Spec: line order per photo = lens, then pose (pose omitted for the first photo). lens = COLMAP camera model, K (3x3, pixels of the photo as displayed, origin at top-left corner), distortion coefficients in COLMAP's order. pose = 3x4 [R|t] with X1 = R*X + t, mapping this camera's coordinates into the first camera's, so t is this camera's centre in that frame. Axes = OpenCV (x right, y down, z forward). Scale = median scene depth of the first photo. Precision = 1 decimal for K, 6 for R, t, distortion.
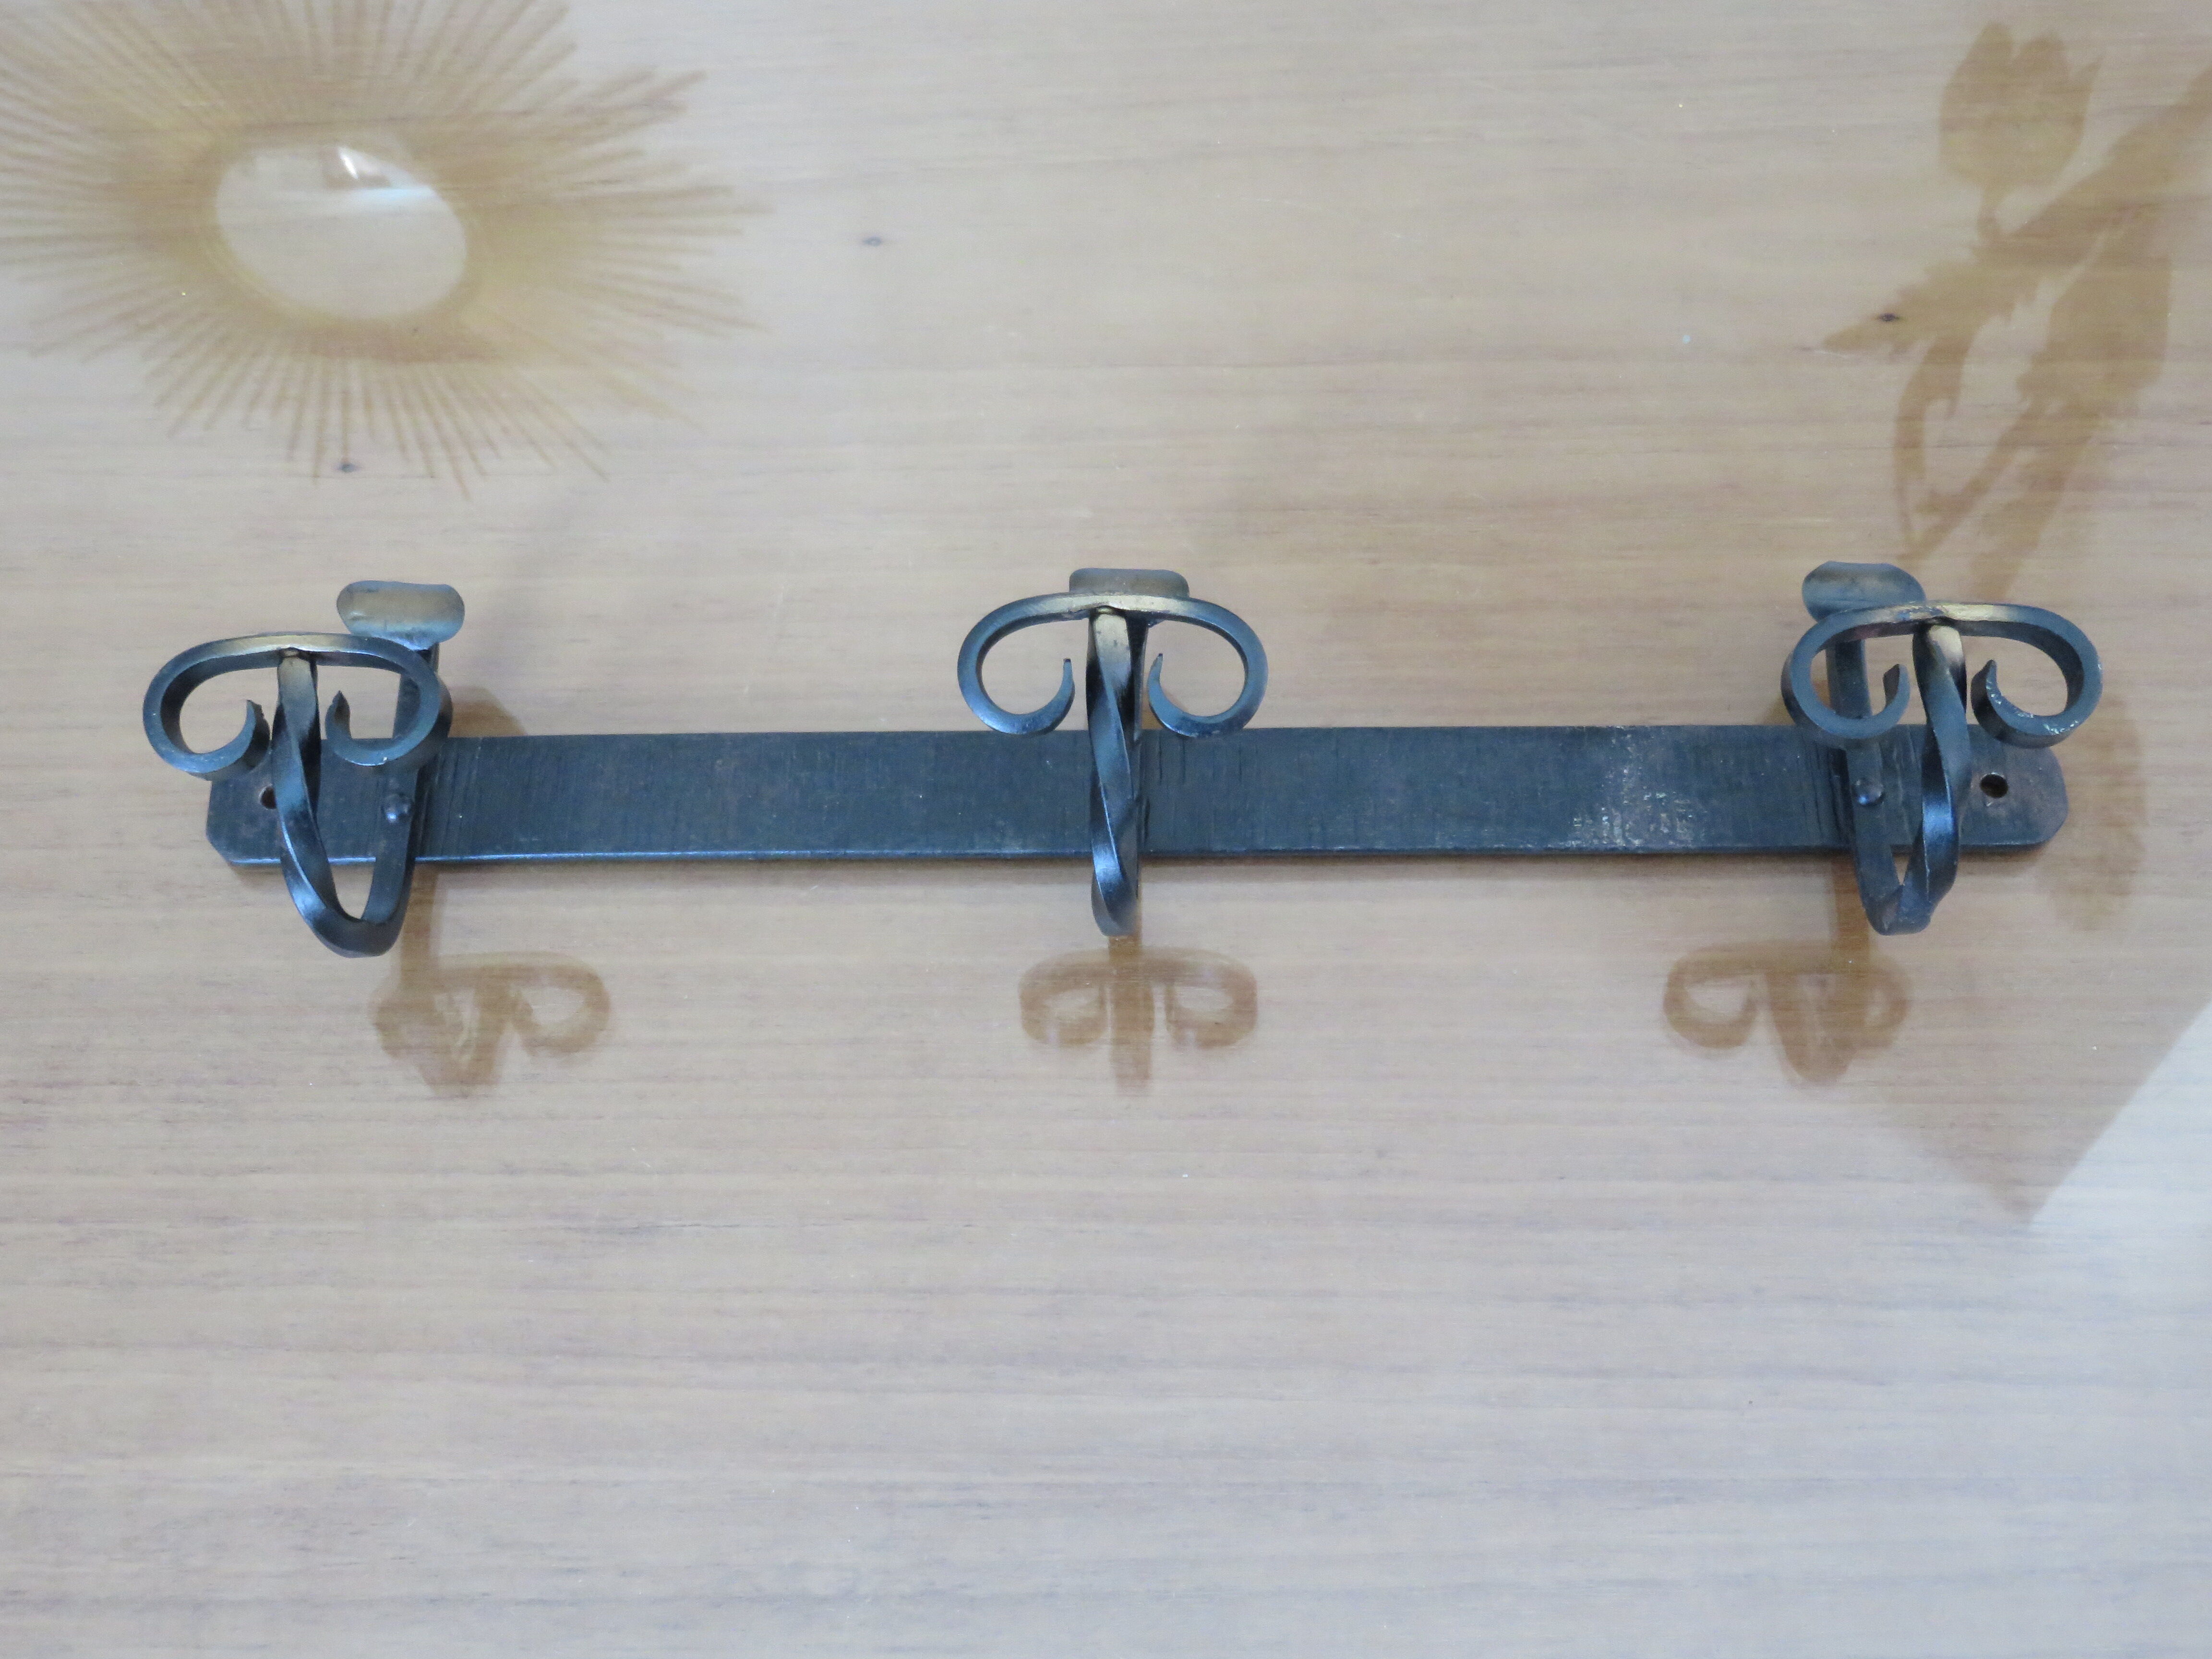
lens RADIAL K [[2455.7, 0, 1097.6], [0, 2455.7, 806.4], [0, 0, 1]] dist [-0.033252, 0.000000]
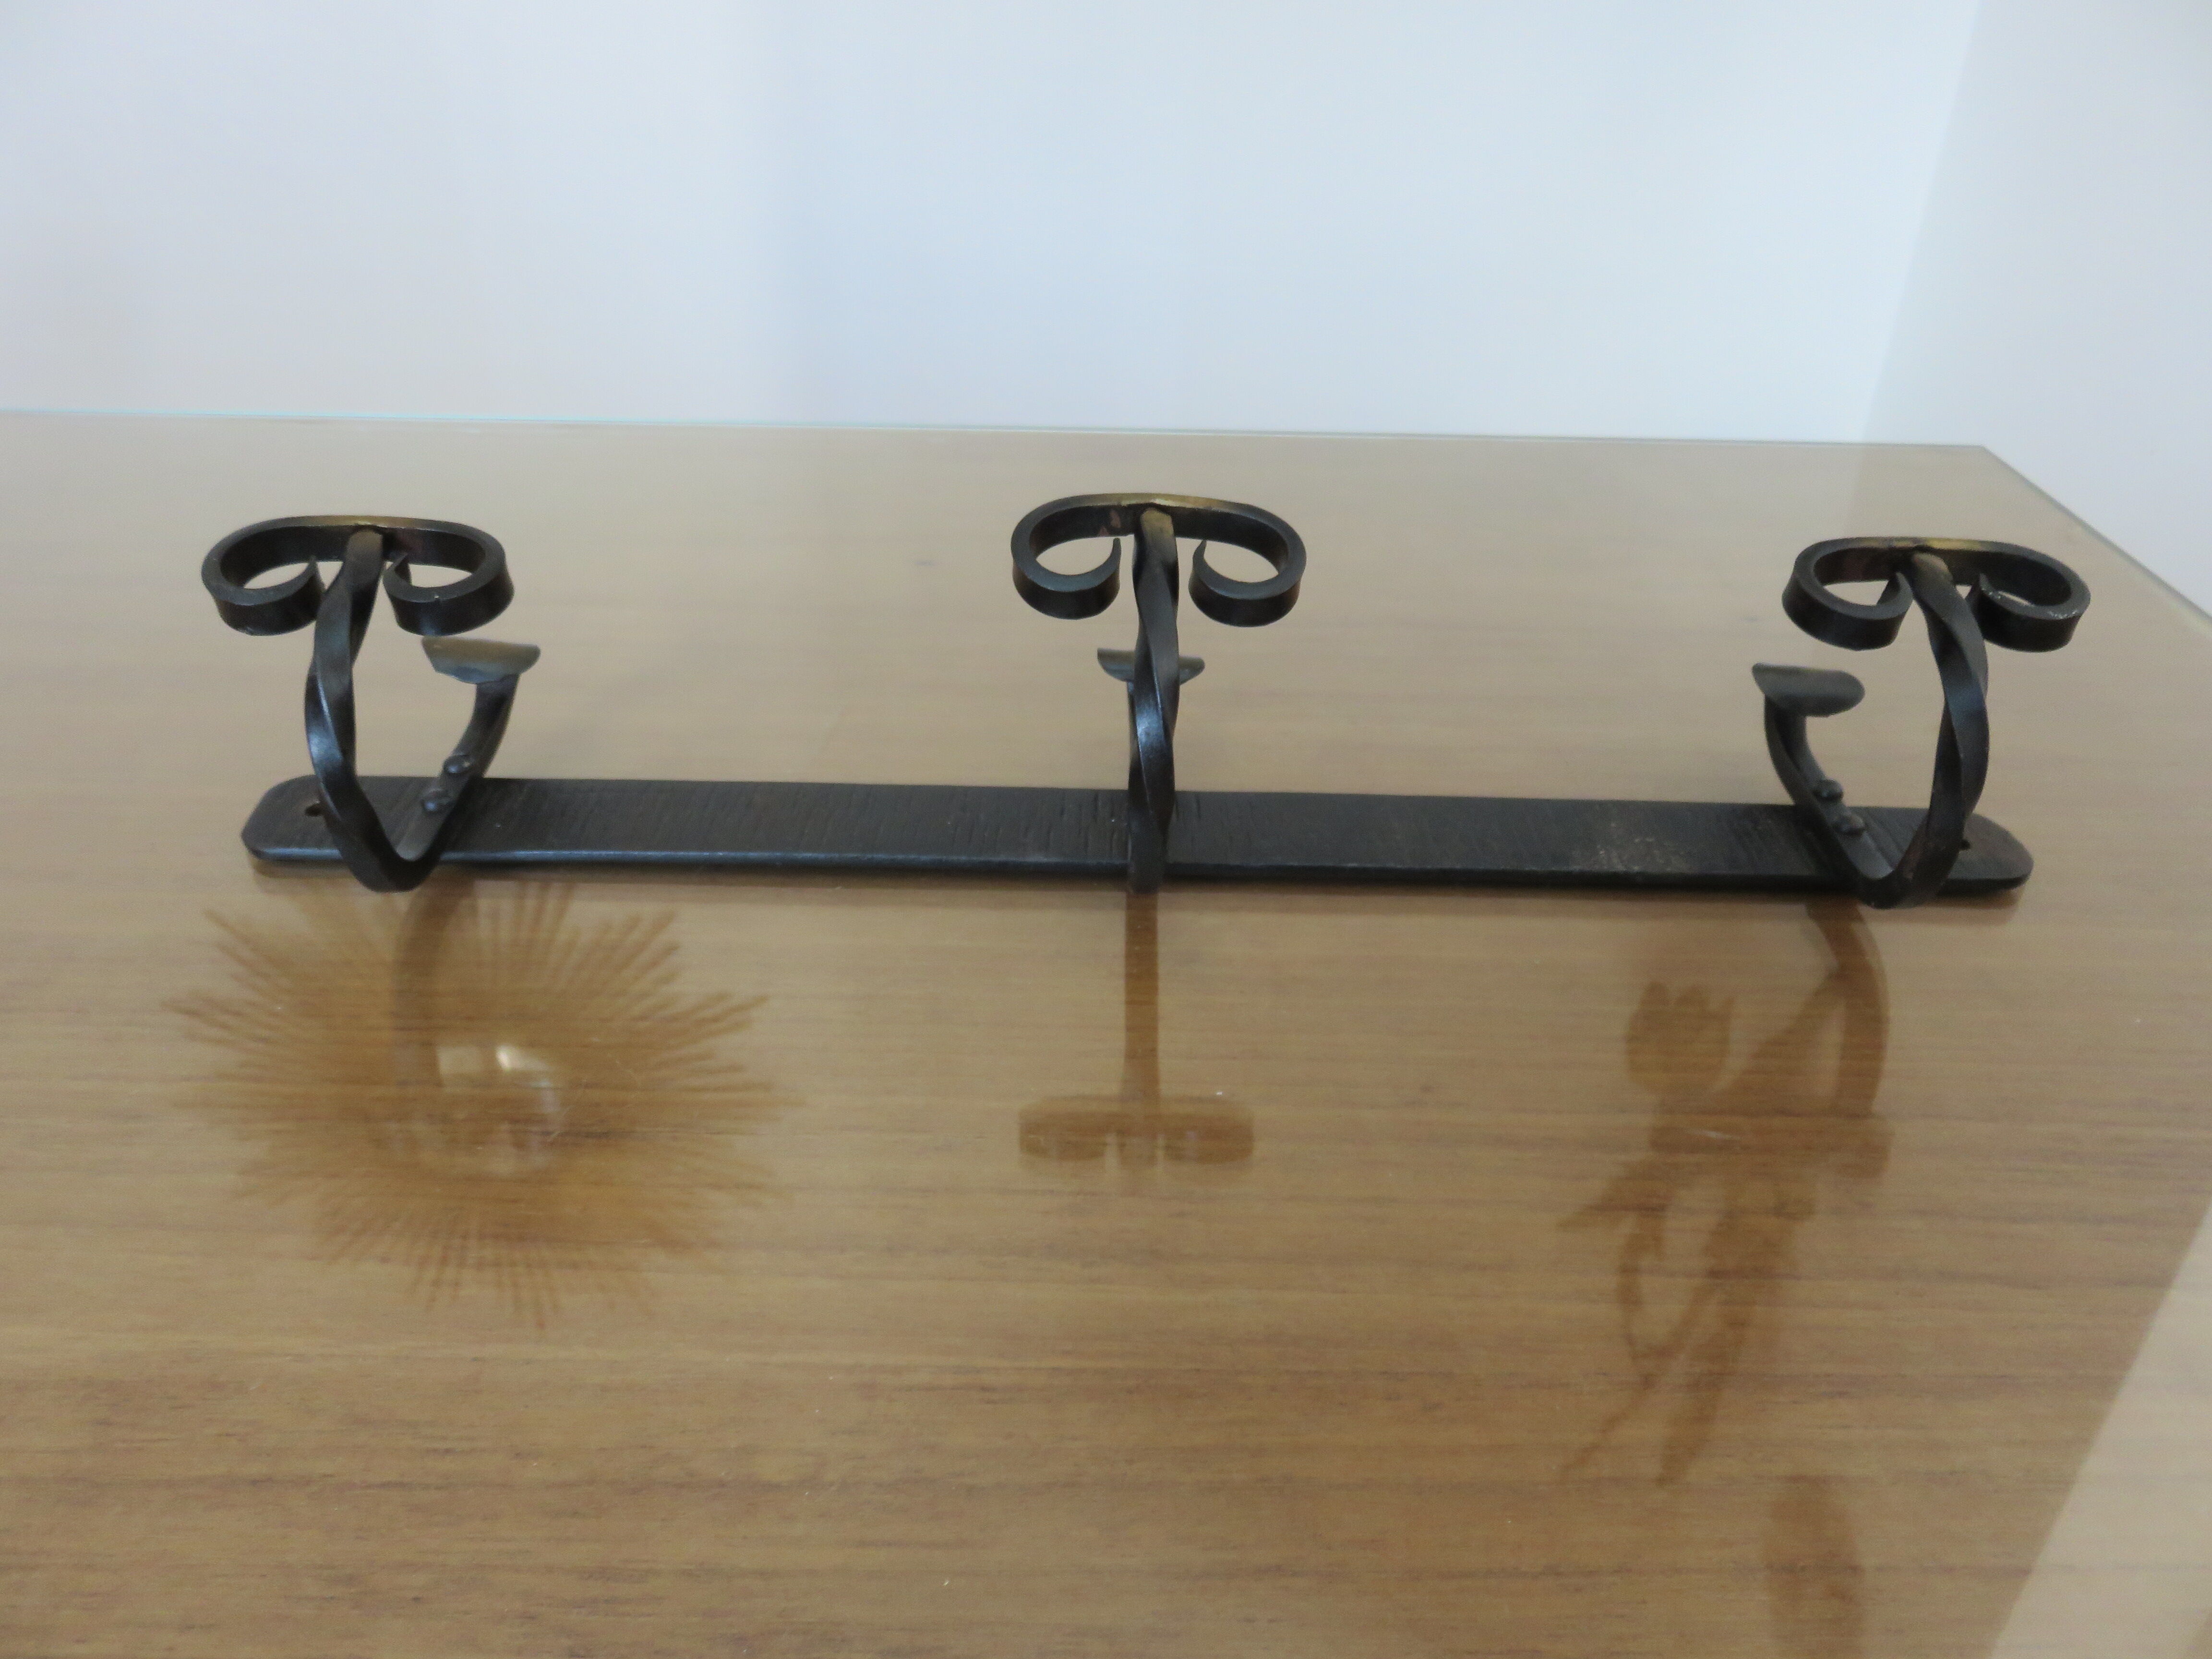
lens RADIAL K [[1659.9, 0, 1102.3], [0, 1659.9, 836.9], [0, 0, 1]] dist [-0.011229, -0.004446]
pose [[0.998045, 0.047139, 0.041035, -0.038990], [-0.021133, 0.872453, -0.488240, 0.380507], [-0.058816, 0.486419, 0.871744, 0.424520]]
